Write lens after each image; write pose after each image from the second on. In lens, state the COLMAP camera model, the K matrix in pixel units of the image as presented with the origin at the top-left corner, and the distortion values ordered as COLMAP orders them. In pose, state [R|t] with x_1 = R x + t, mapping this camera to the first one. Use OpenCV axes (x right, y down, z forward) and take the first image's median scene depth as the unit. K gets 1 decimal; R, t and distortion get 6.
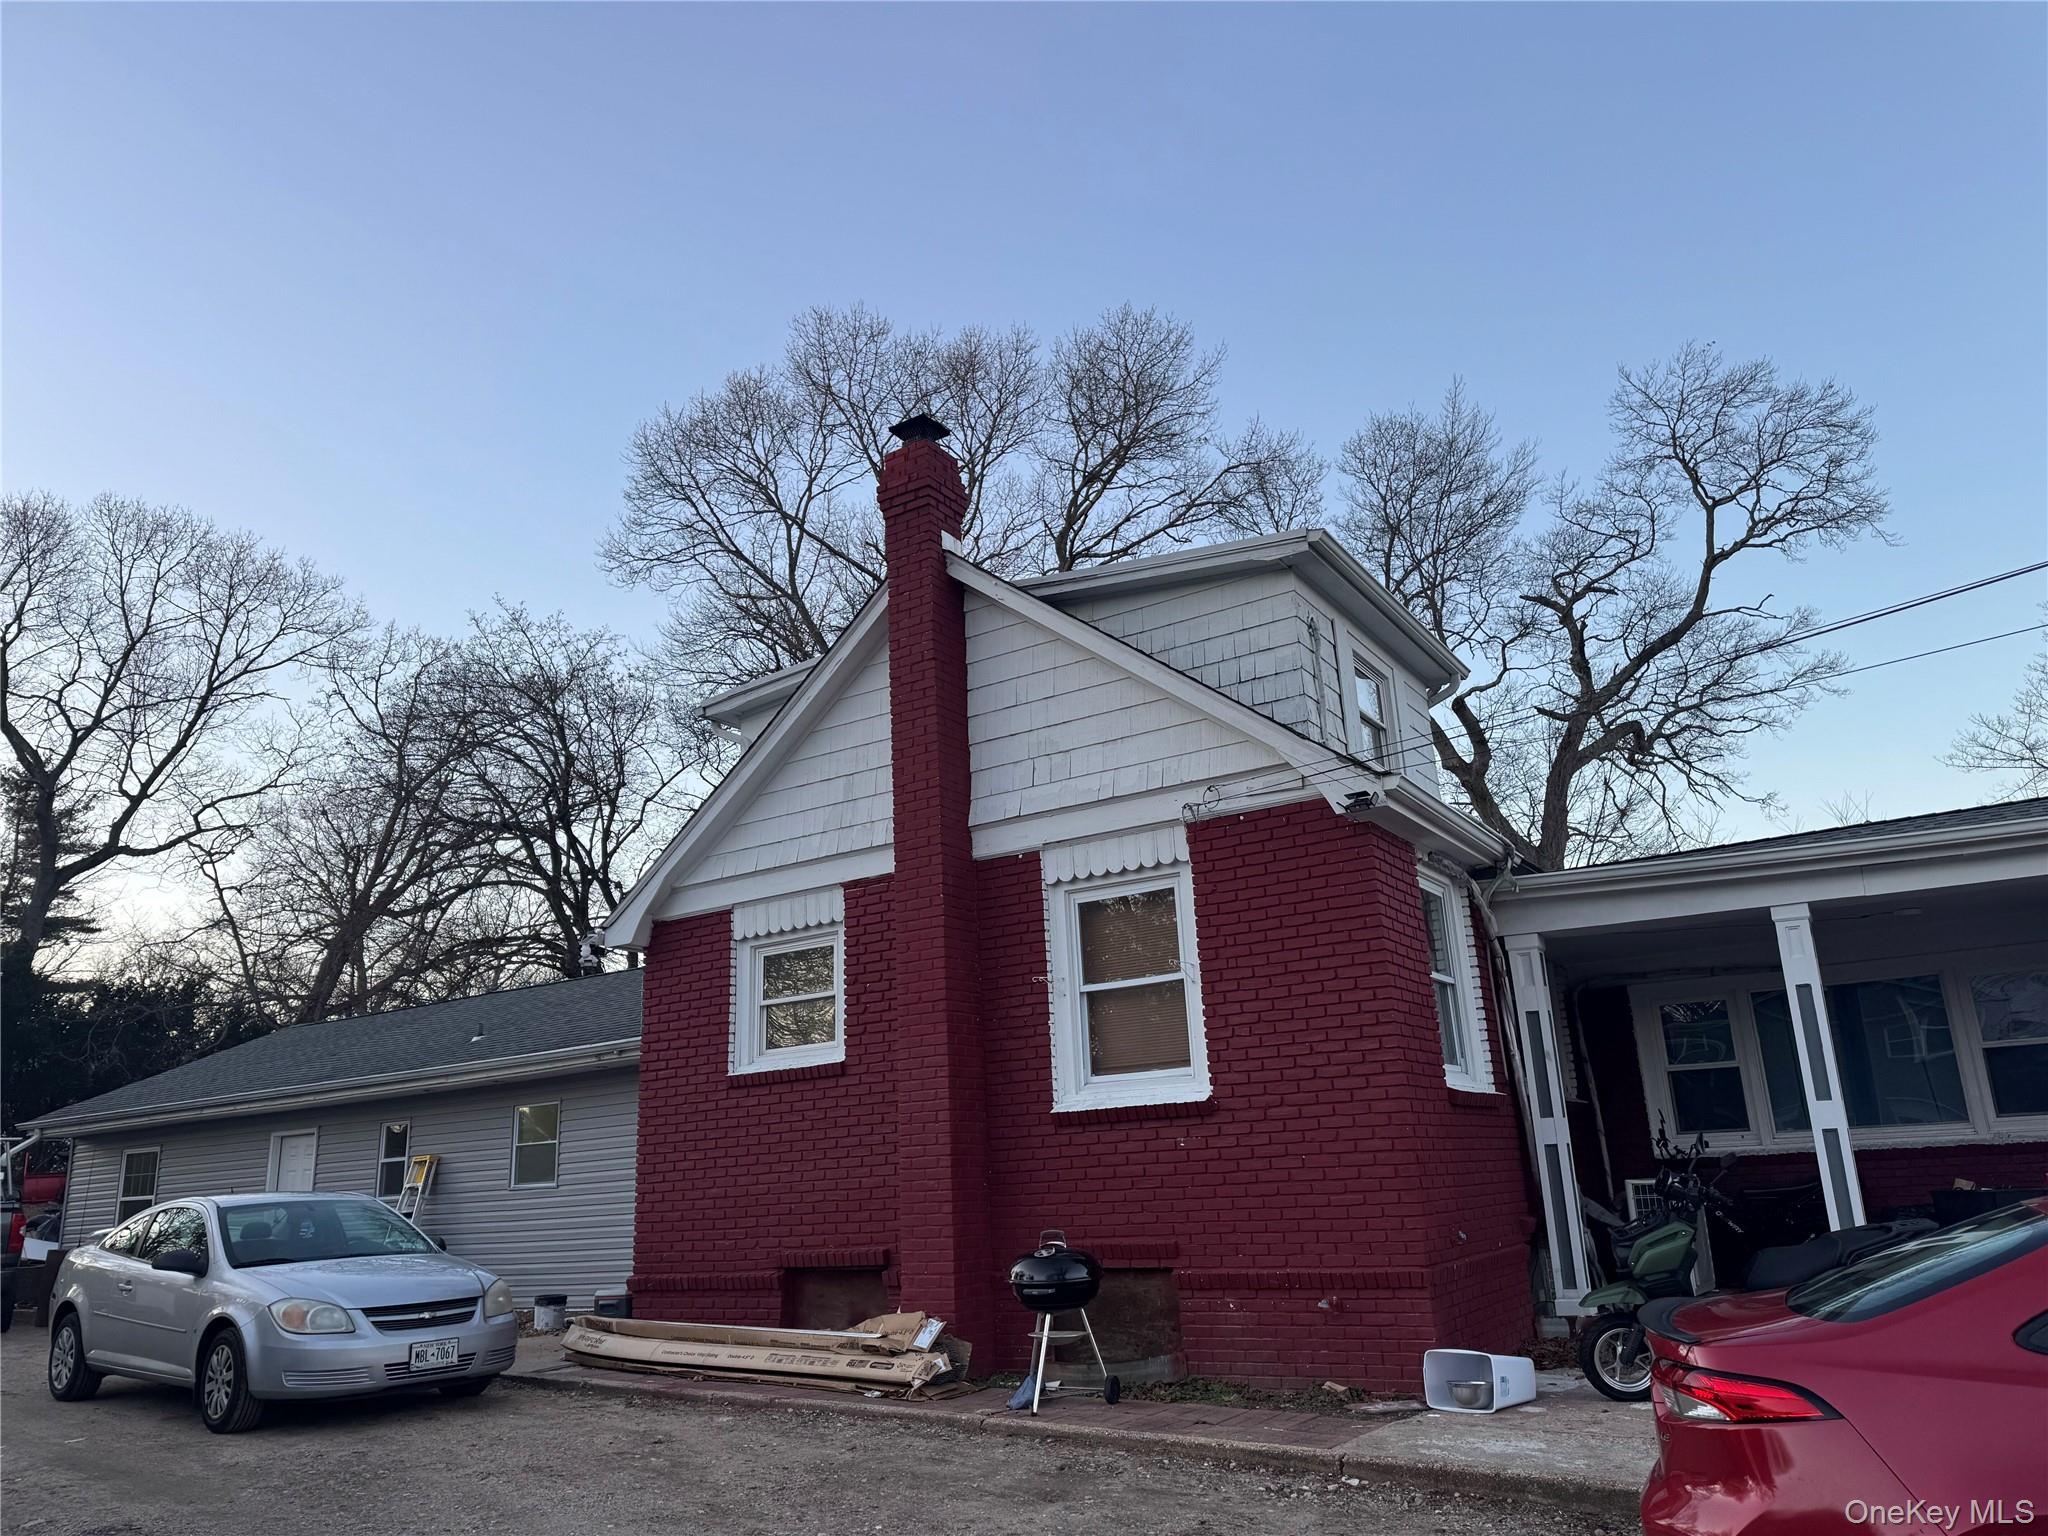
lens RADIAL K [[1433.6, 0, 1008.9], [0, 1433.6, 763.8], [0, 0, 1]] dist [0.117357, -0.153972]
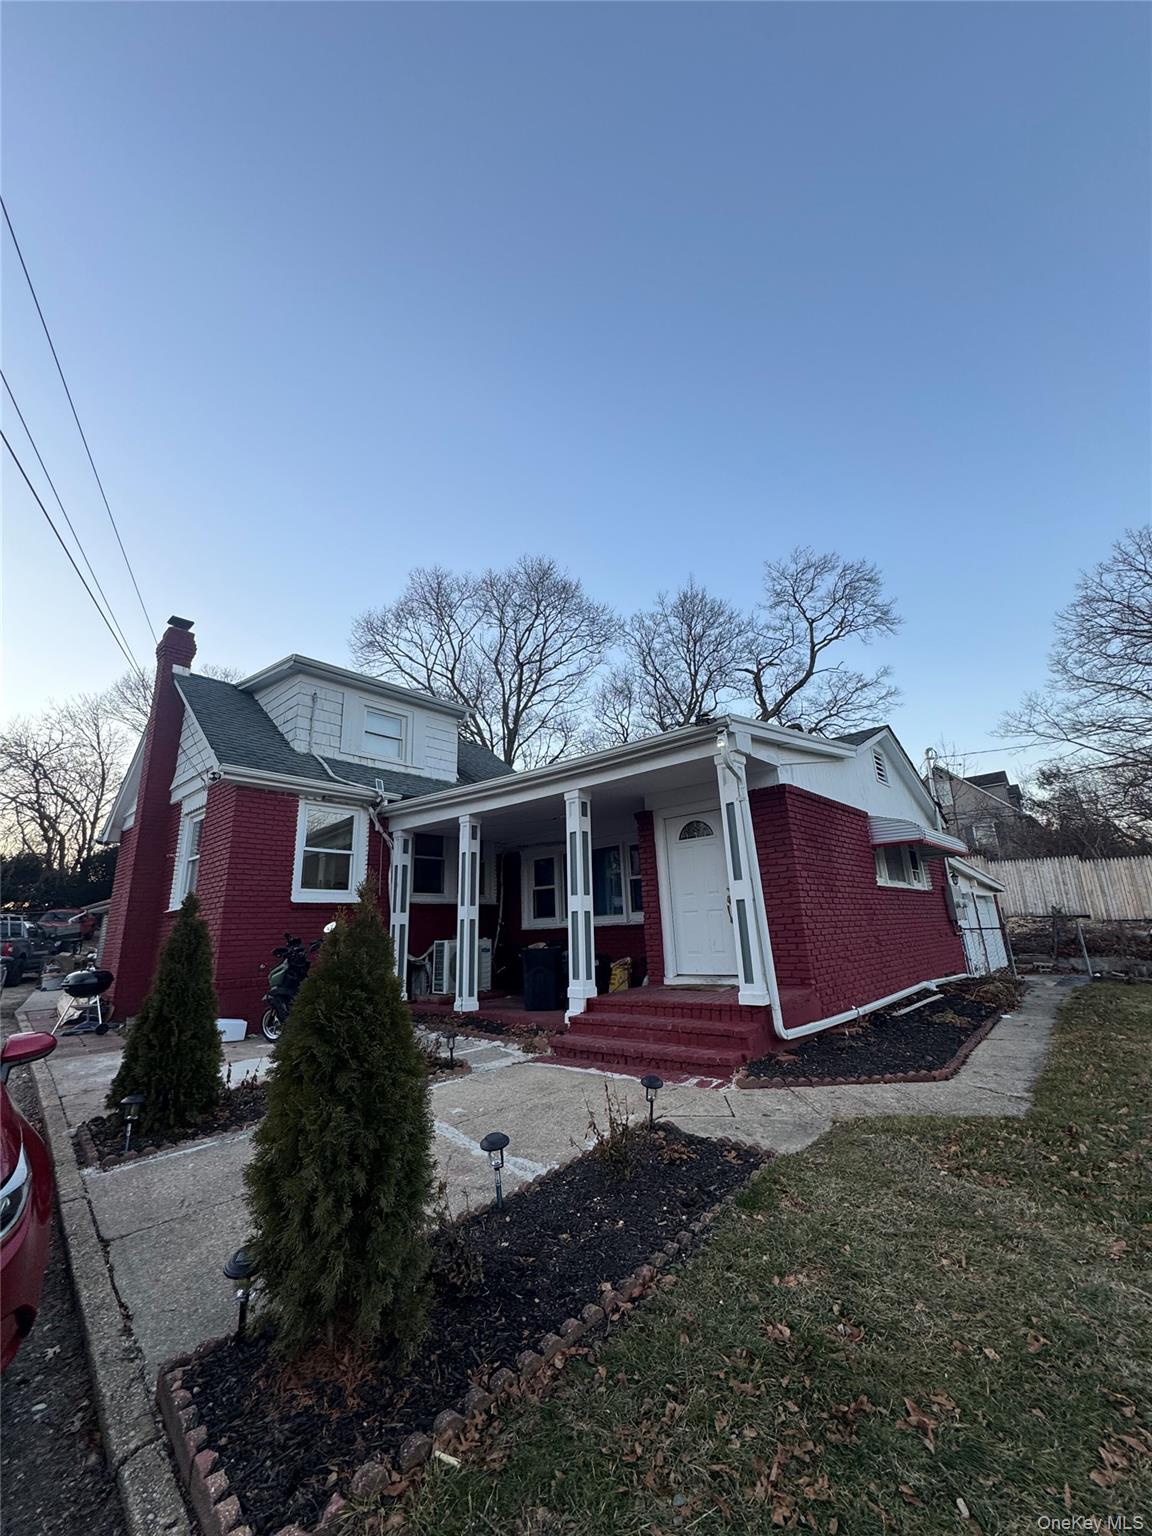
lens RADIAL K [[611.7, 0, 576.0], [0, 611.7, 768.0], [0, 0, 1]] dist [-0.001958, -0.000102]
pose [[0.983164, -0.037133, -0.178914, 0.677652], [0.041550, 0.998916, 0.021001, 0.011264], [0.177940, -0.028082, 0.983641, 0.113875]]
